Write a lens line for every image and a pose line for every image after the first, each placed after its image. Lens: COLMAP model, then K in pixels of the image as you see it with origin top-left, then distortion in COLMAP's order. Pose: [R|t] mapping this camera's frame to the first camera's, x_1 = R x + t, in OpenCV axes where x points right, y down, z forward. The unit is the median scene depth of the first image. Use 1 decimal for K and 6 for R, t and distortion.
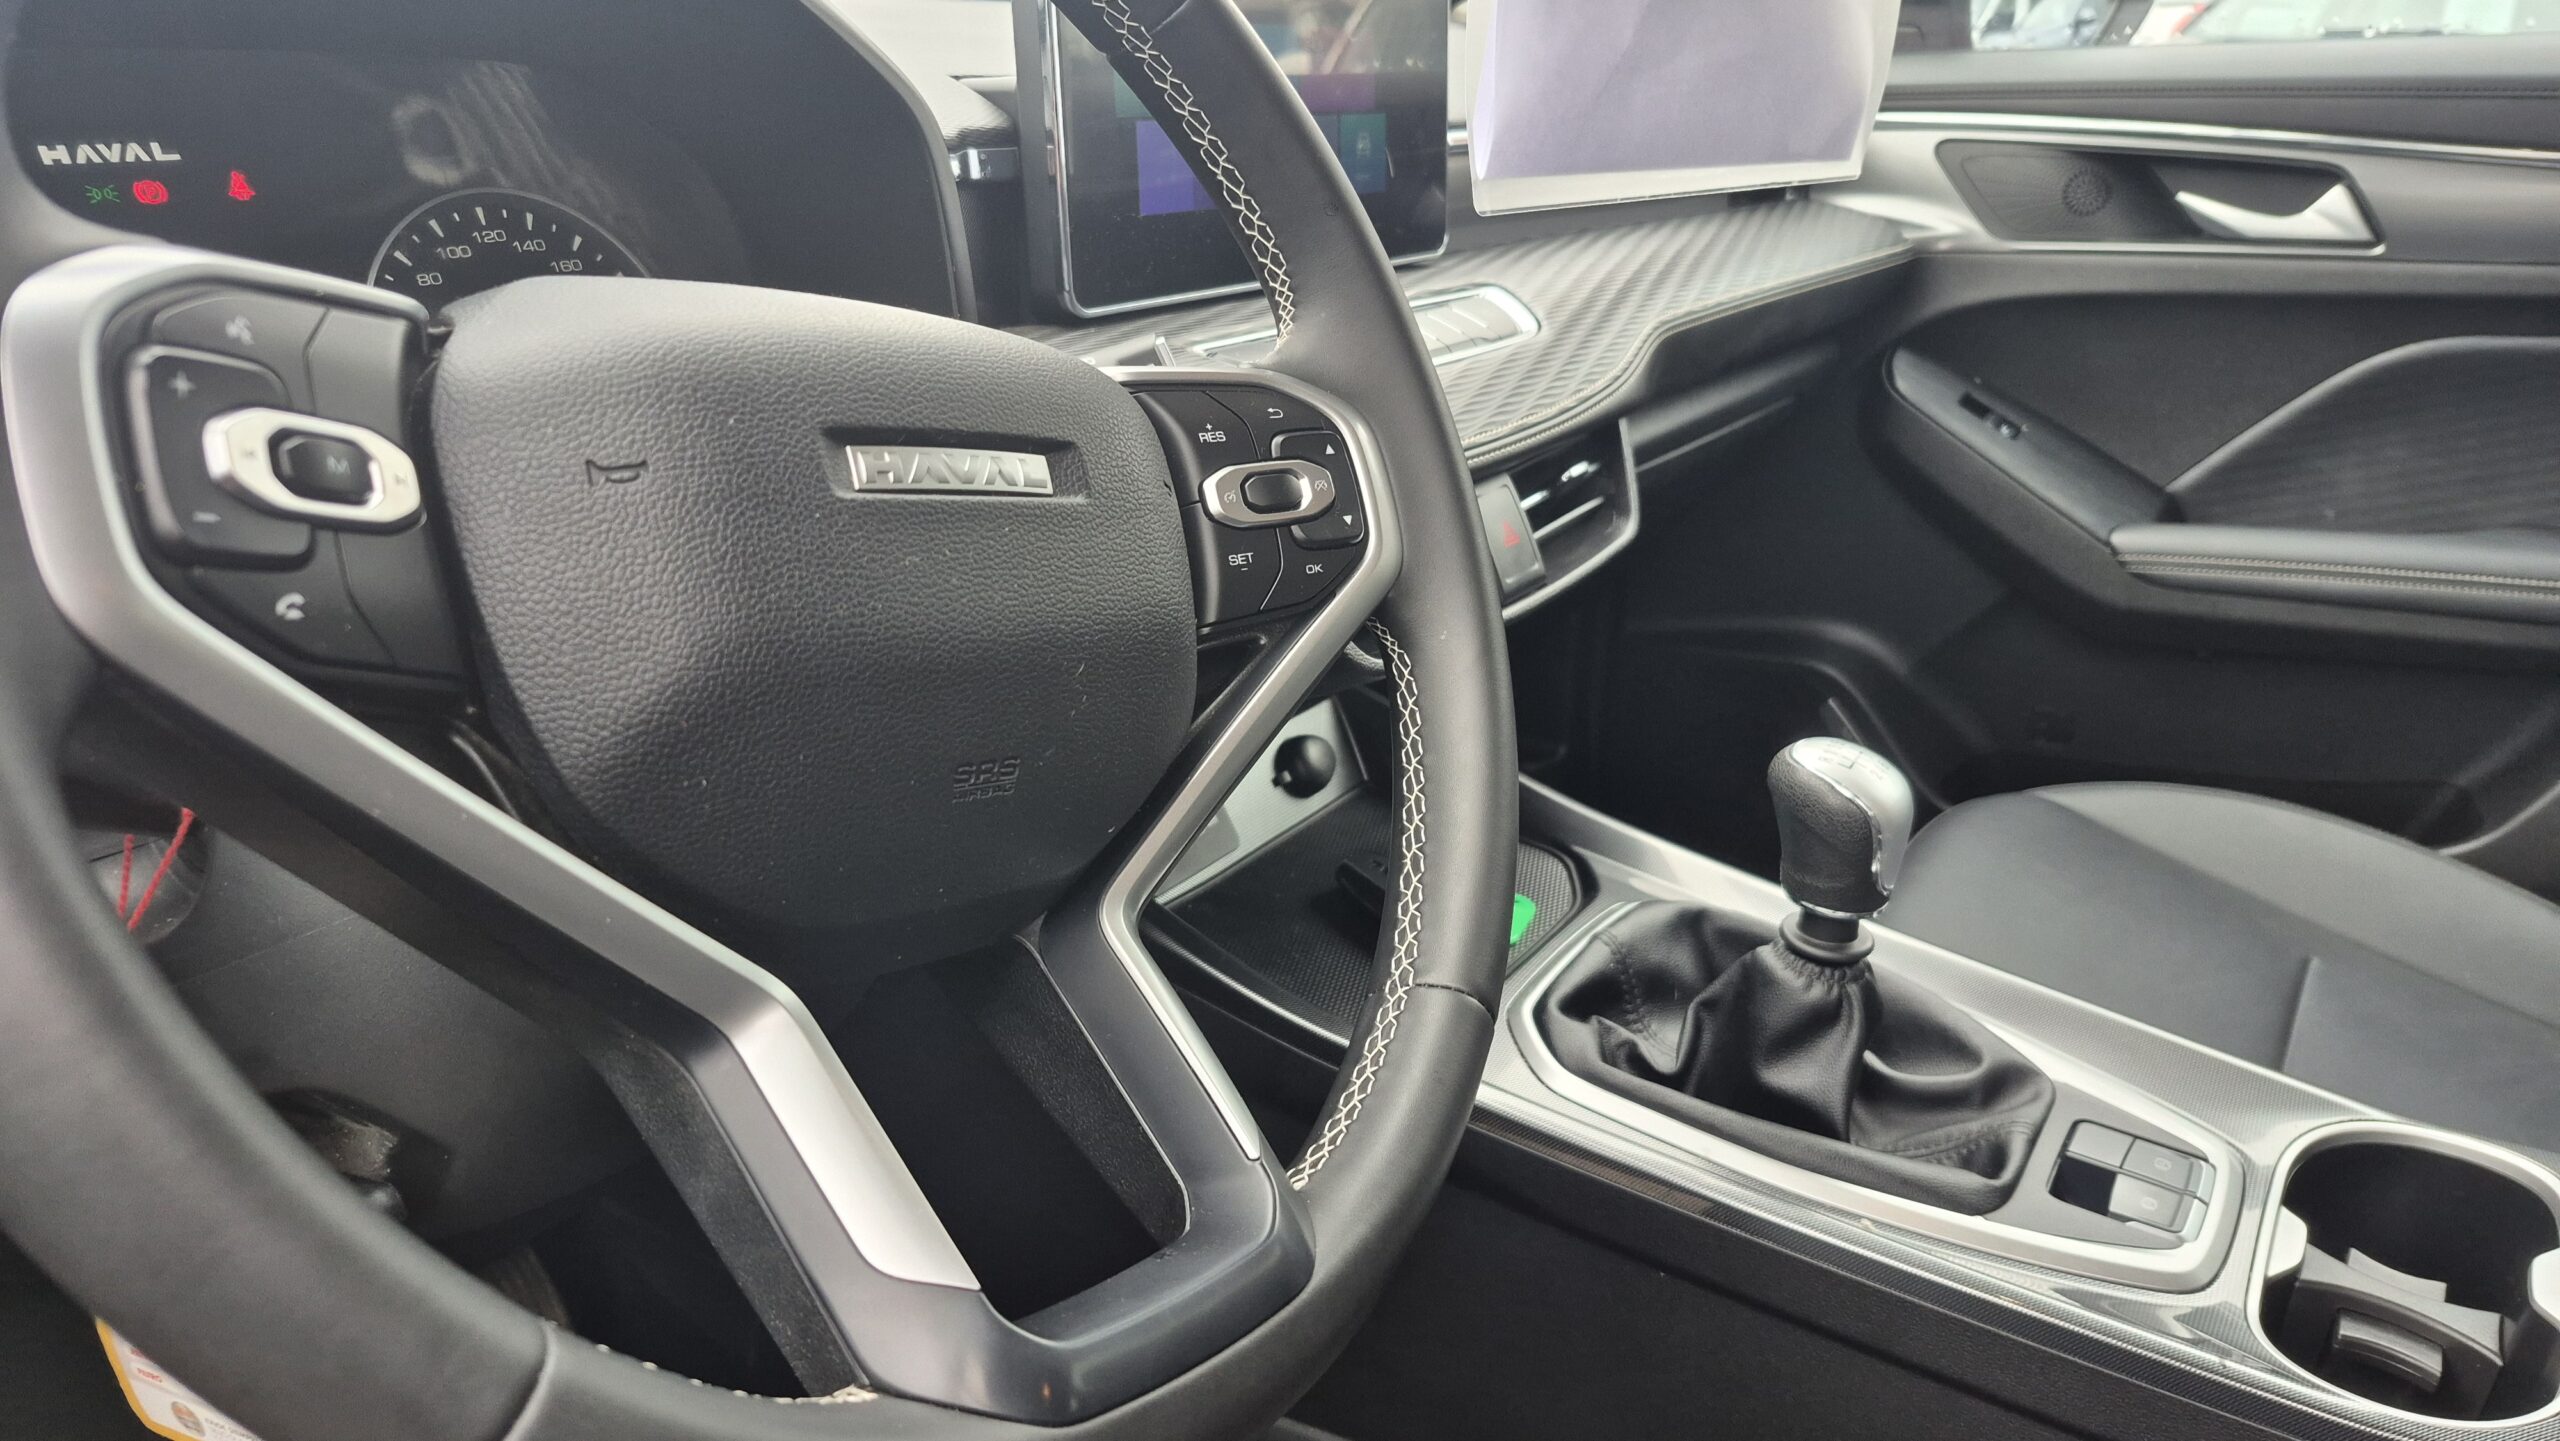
lens RADIAL K [[1810.4, 0, 1297.8], [0, 1810.4, 708.6], [0, 0, 1]] dist [0.028857, -0.030385]
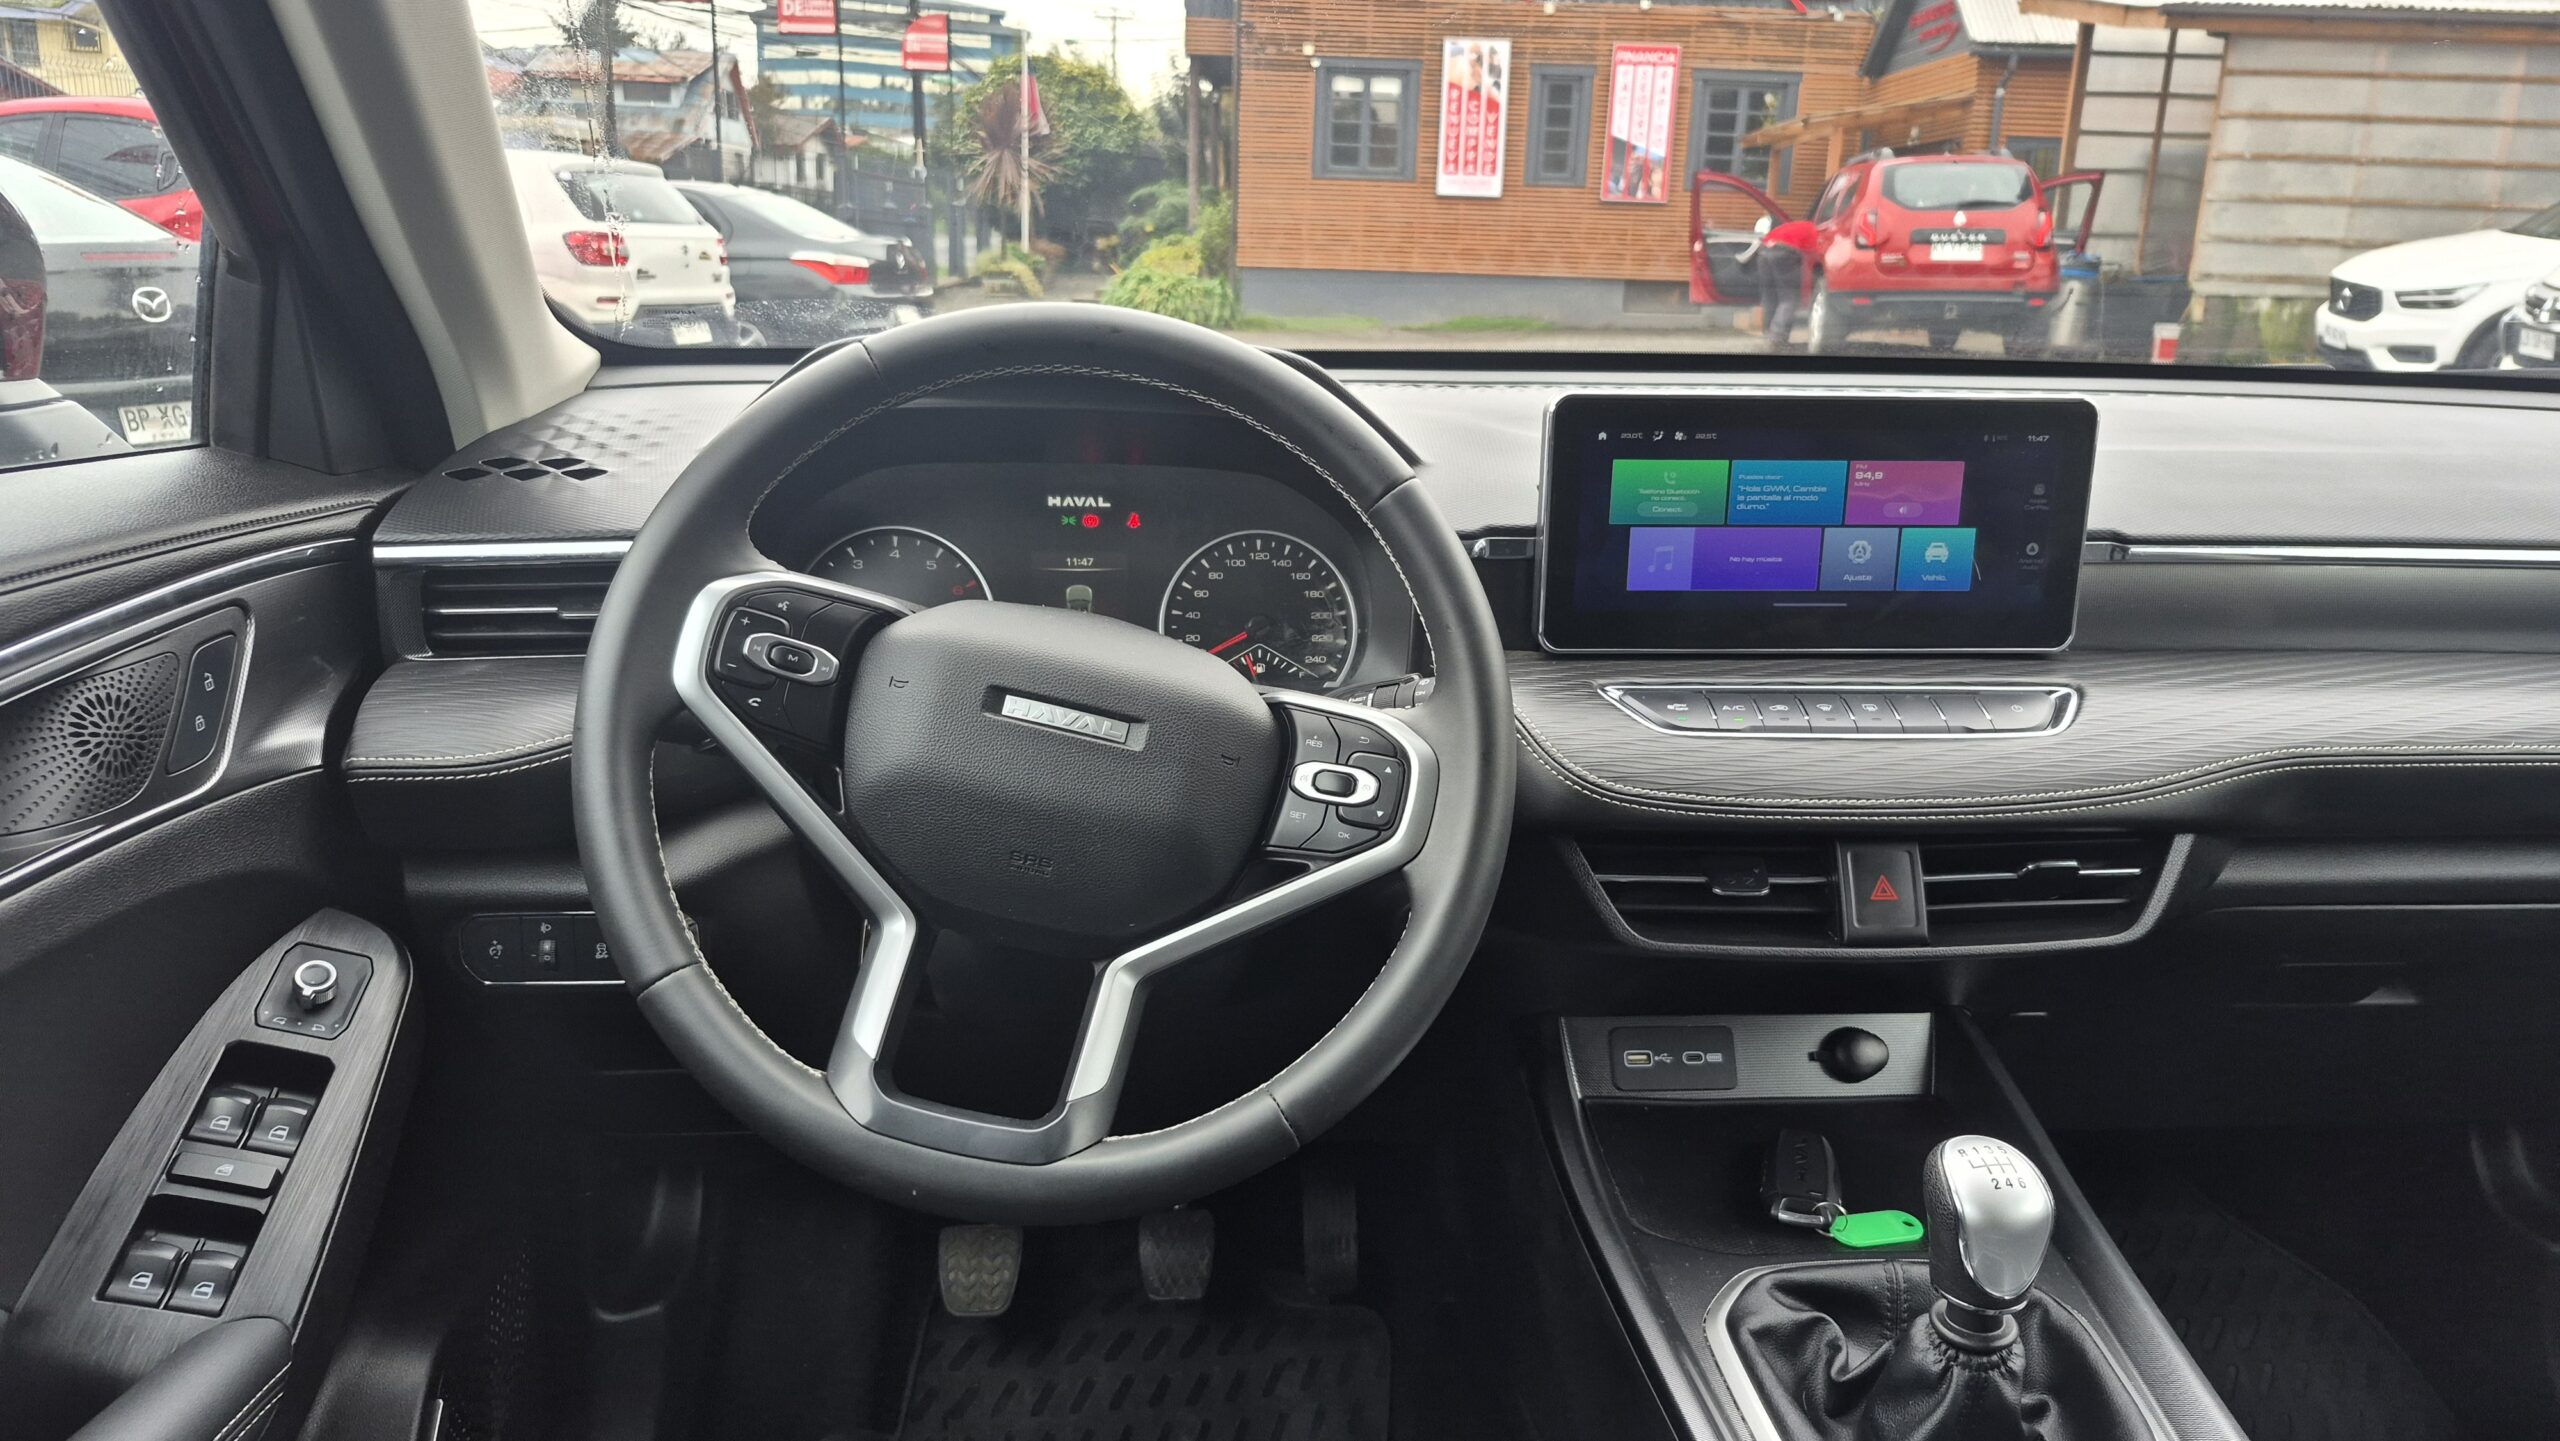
lens RADIAL K [[1786.9, 0, 1305.9], [0, 1786.9, 727.5], [0, 0, 1]] dist [0.088582, -0.114534]
pose [[0.608959, 0.200148, -0.767535, 0.989488], [-0.283792, 0.958565, 0.024803, -0.155395], [0.740696, 0.202716, 0.640527, -0.067767]]
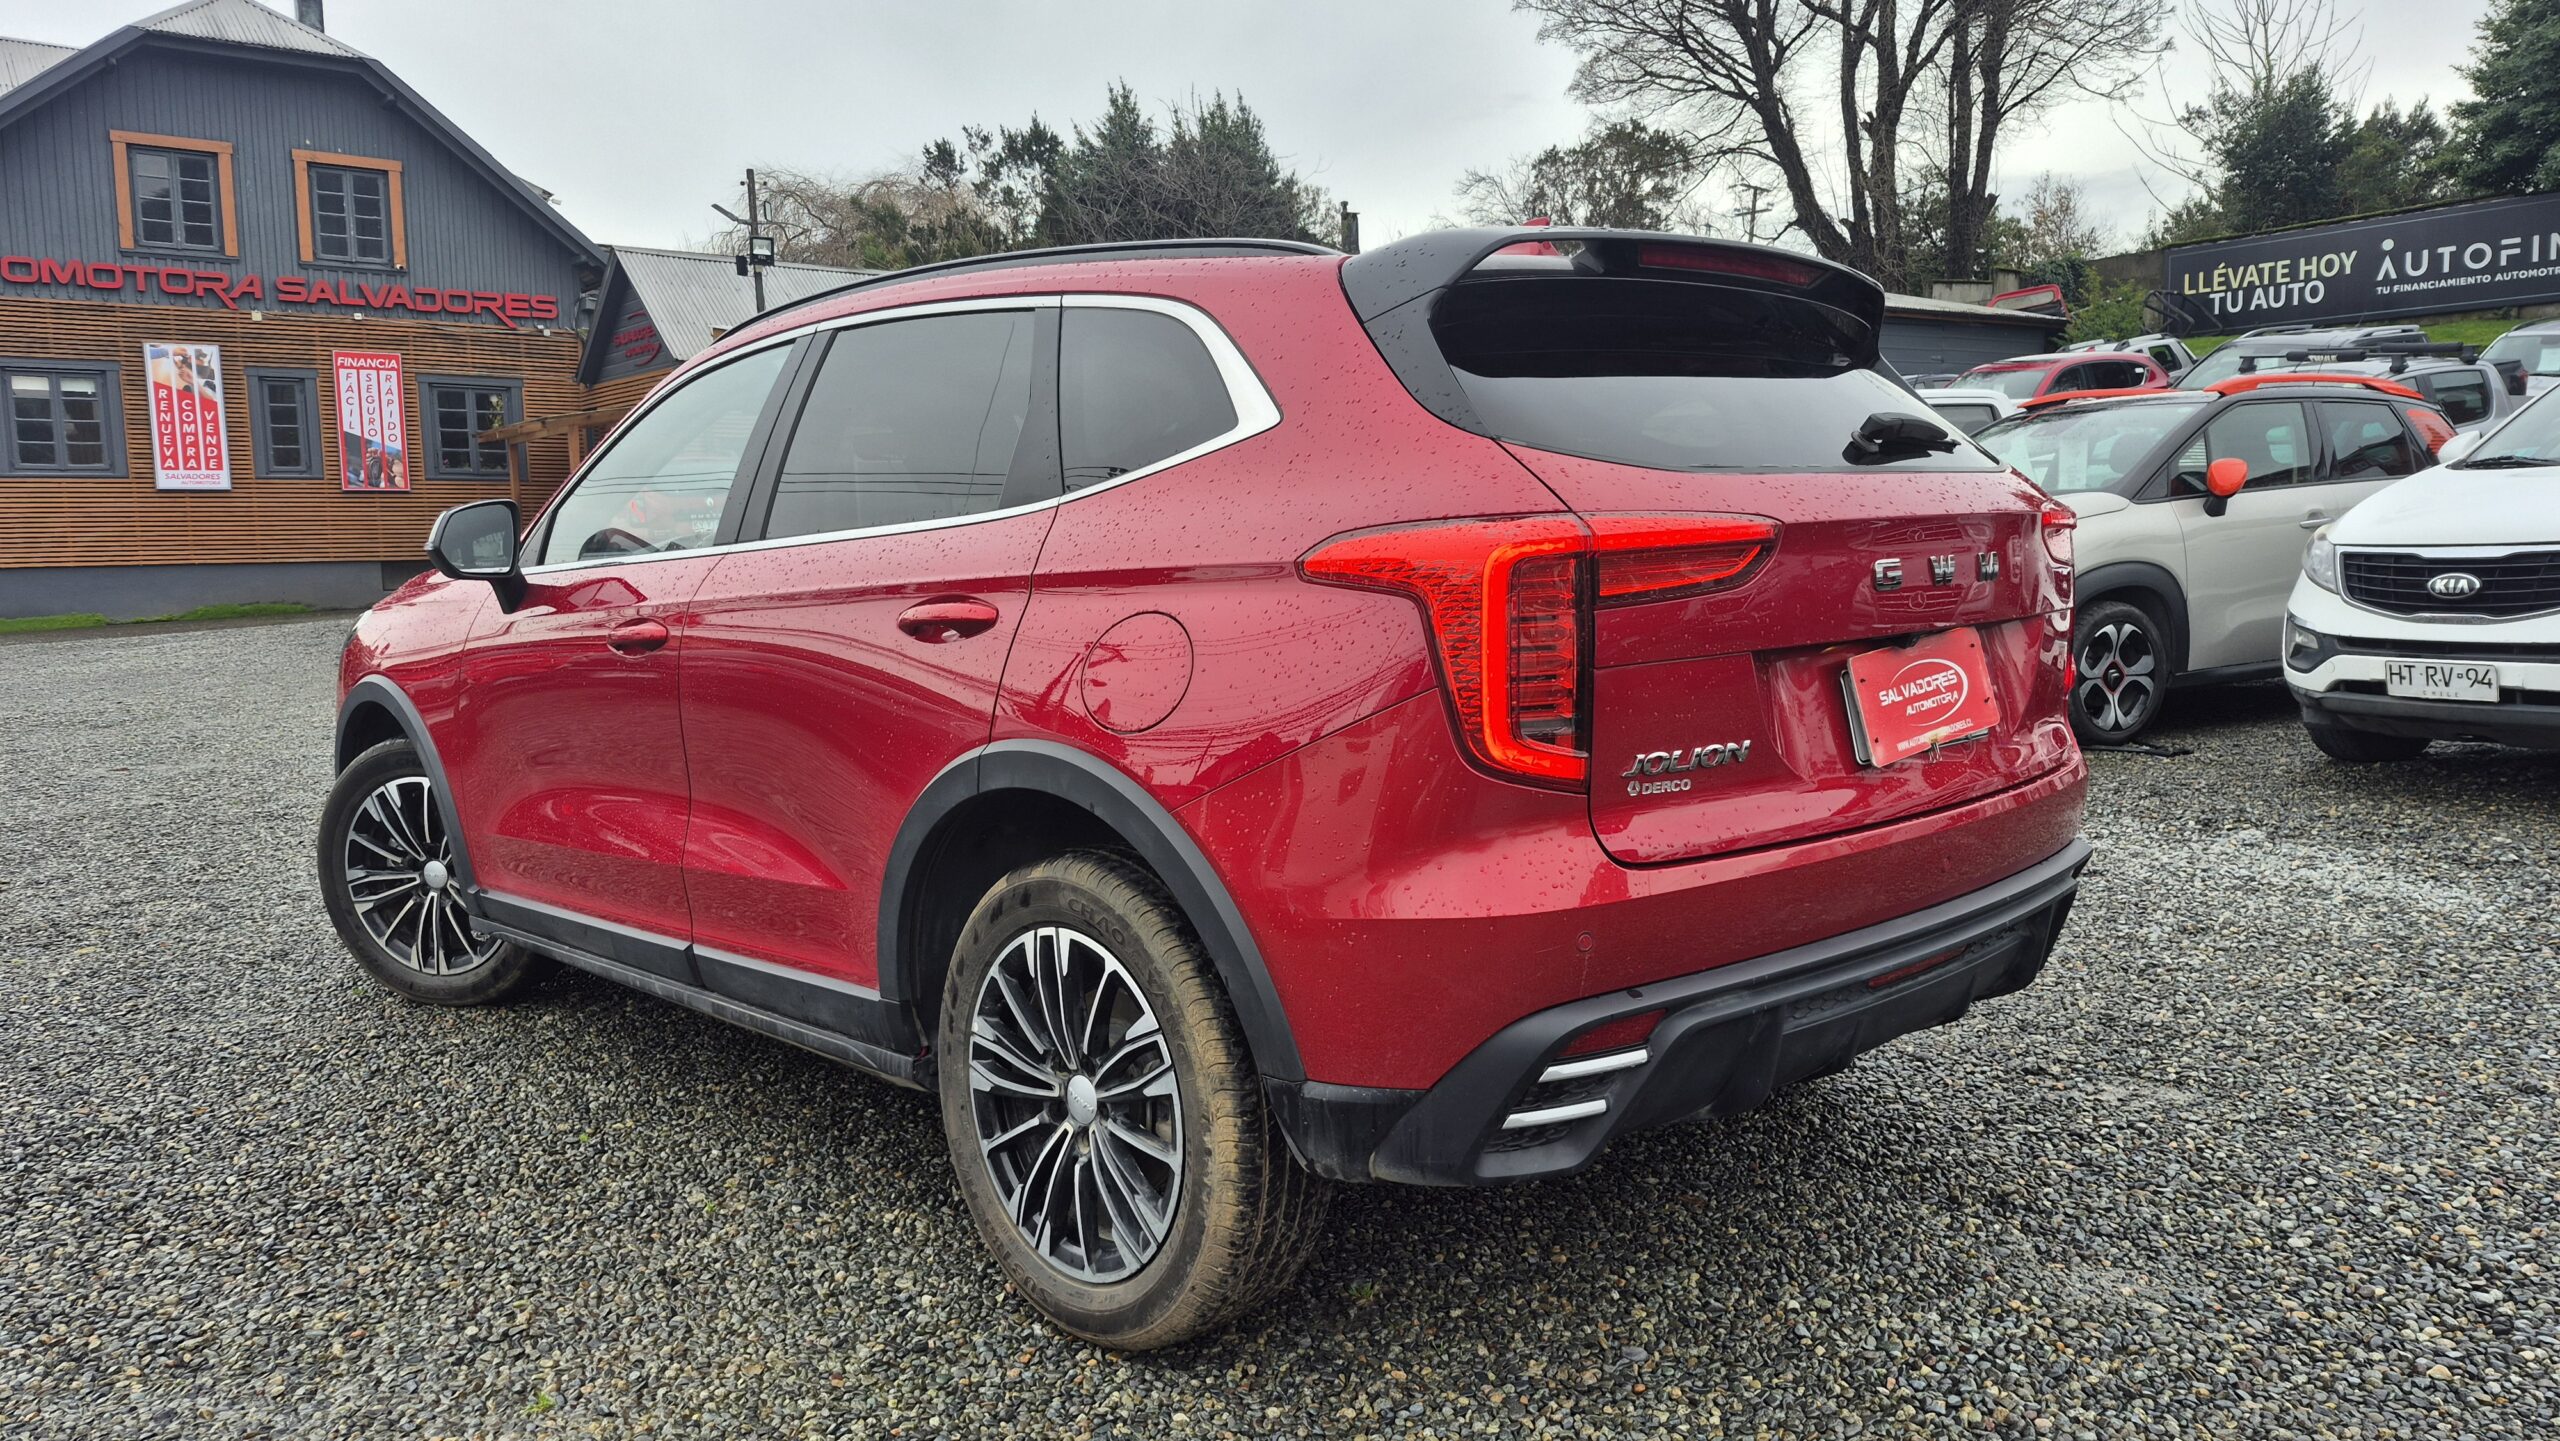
lens RADIAL K [[1806.1, 0, 1306.6], [0, 1806.1, 753.7], [0, 0, 1]] dist [0.032974, -0.023164]
pose [[0.971341, -0.013339, -0.237315, 3.791278], [-0.039112, 0.975844, -0.214938, 2.012013], [0.234449, 0.218060, 0.947356, -5.633249]]
